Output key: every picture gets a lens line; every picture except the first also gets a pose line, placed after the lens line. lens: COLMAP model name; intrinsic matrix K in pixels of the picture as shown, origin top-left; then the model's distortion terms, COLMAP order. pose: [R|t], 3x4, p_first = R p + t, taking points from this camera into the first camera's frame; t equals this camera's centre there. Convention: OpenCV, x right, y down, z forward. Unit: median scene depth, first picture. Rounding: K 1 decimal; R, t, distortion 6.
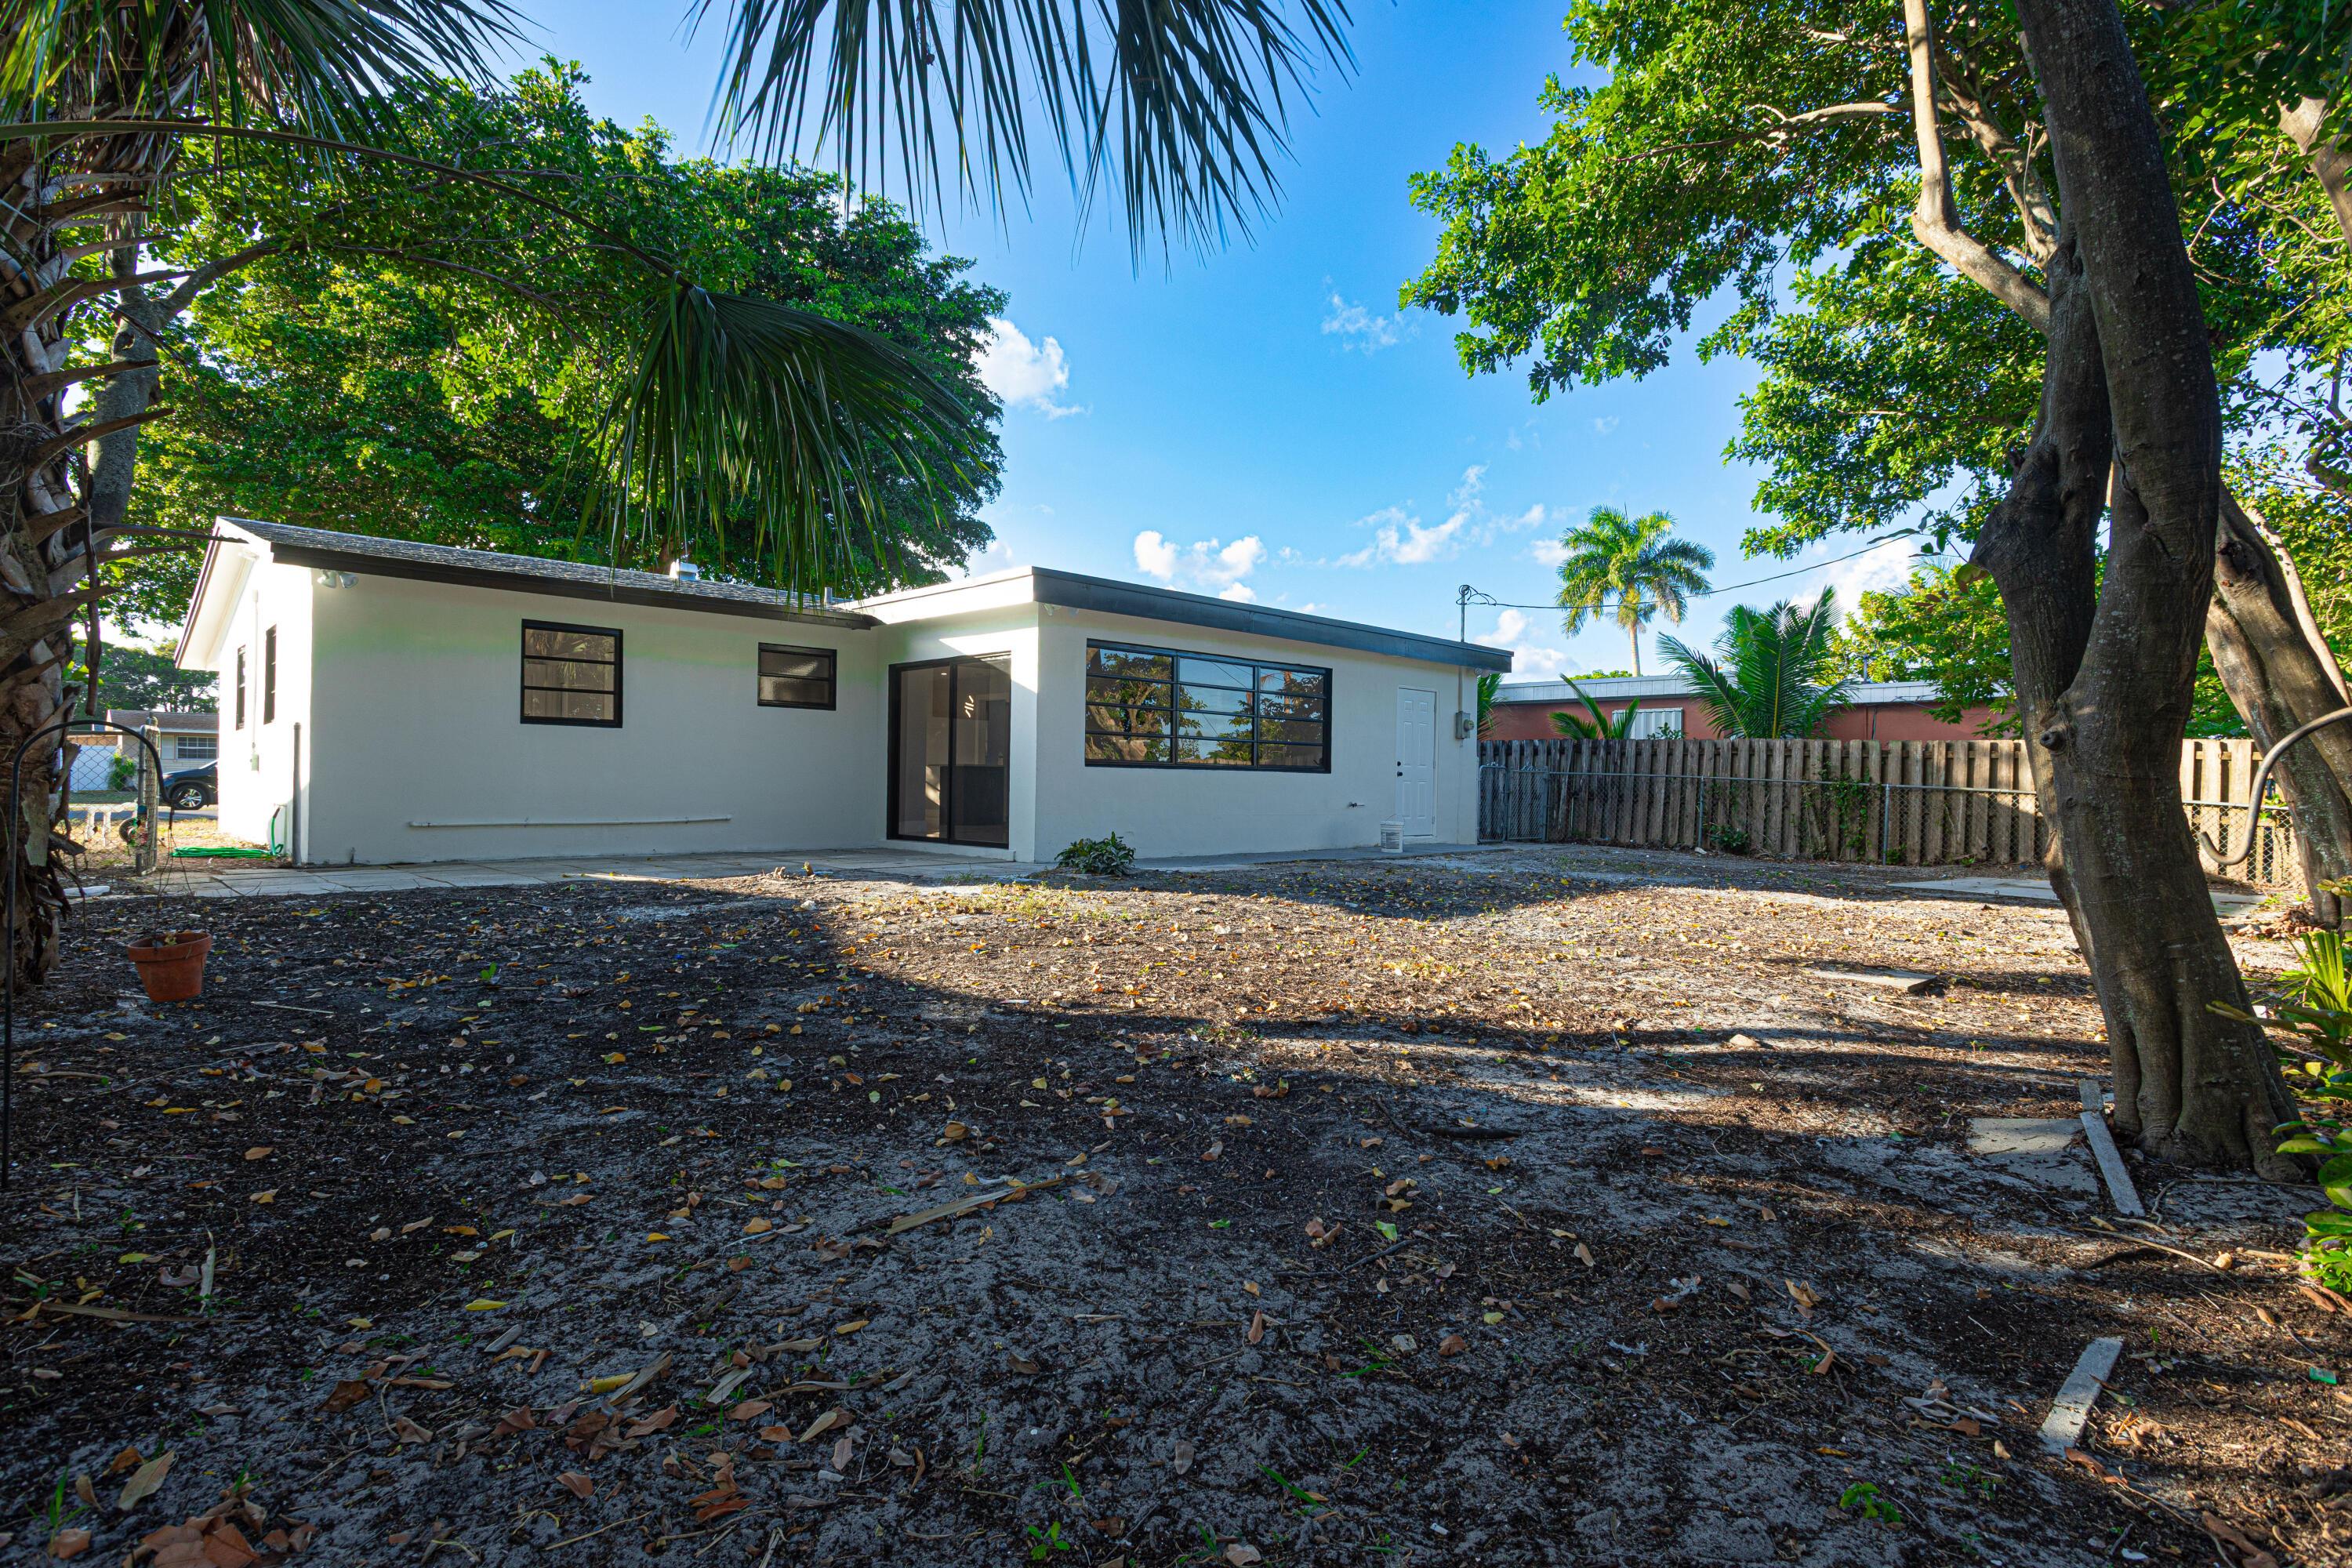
lens RADIAL K [[1152.9, 0, 1194.9], [0, 1152.9, 778.2], [0, 0, 1]] dist [-0.001271, 0.000555]
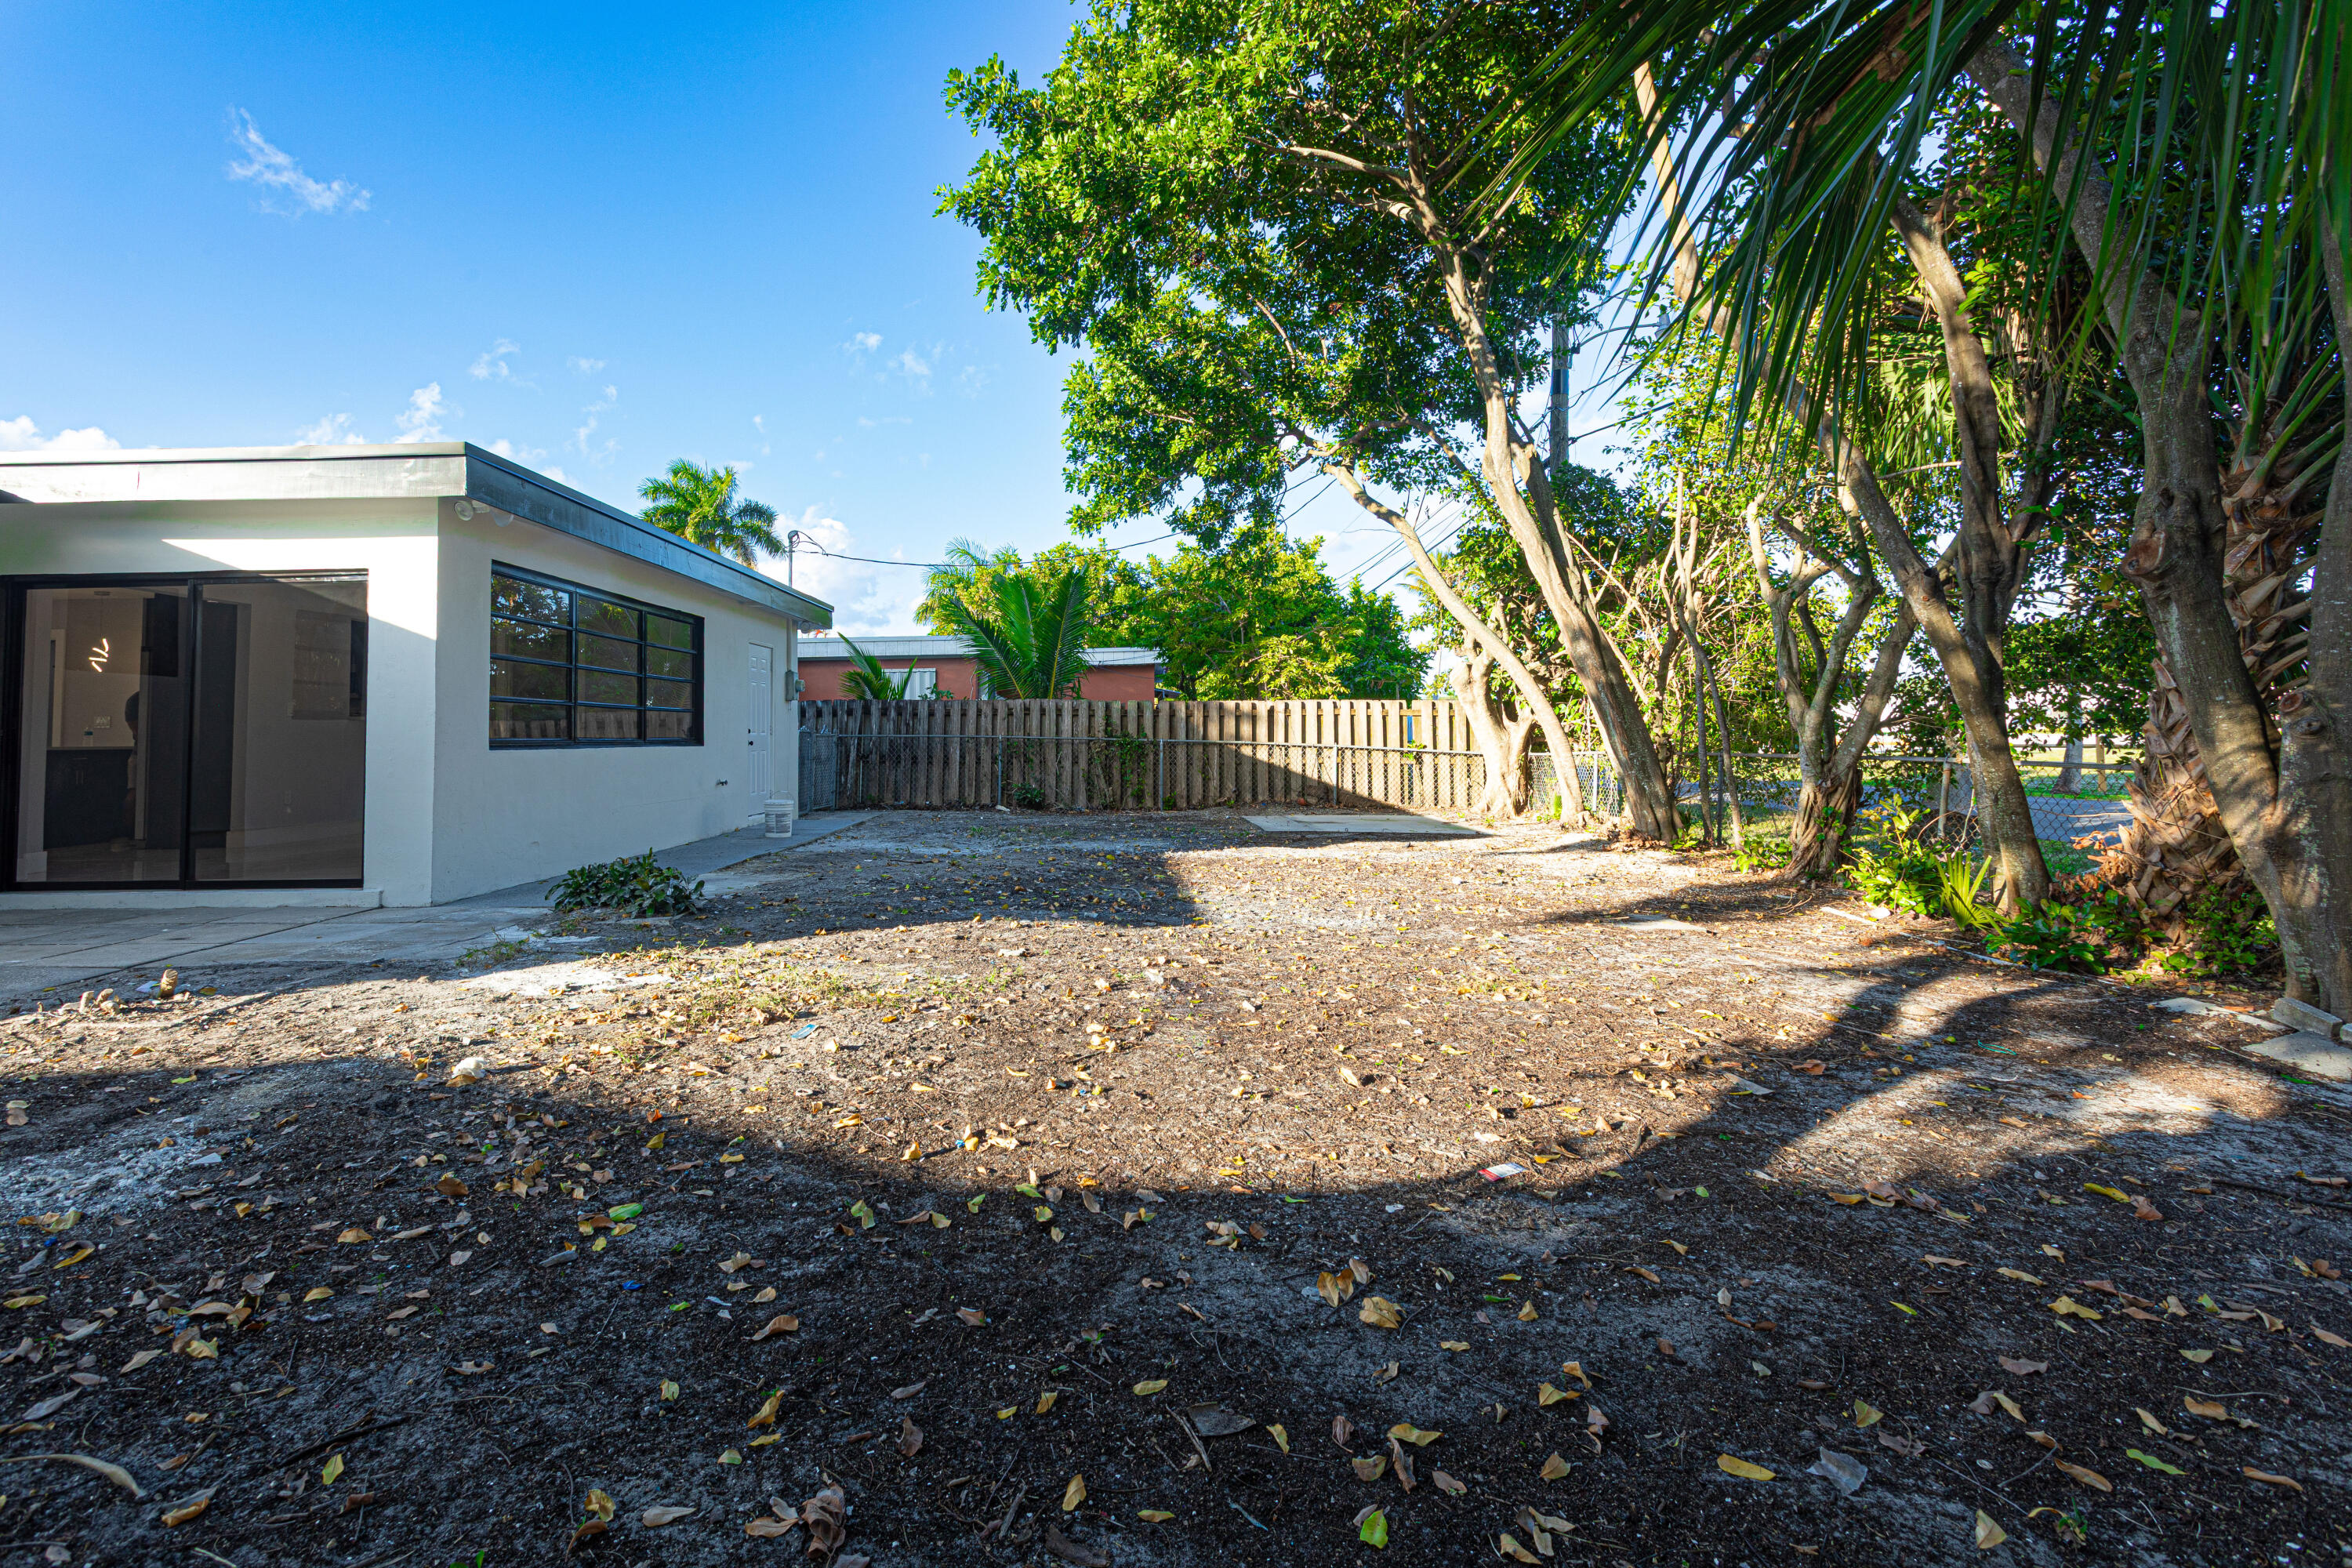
lens RADIAL K [[1145.5, 0, 1175.4], [0, 1145.5, 671.8], [0, 0, 1]] dist [-0.027754, 0.000137]
pose [[0.728665, 0.012734, 0.684752, -0.158925], [0.023929, 0.998743, -0.044036, -0.010755], [-0.684452, 0.048472, 0.727444, 0.153460]]
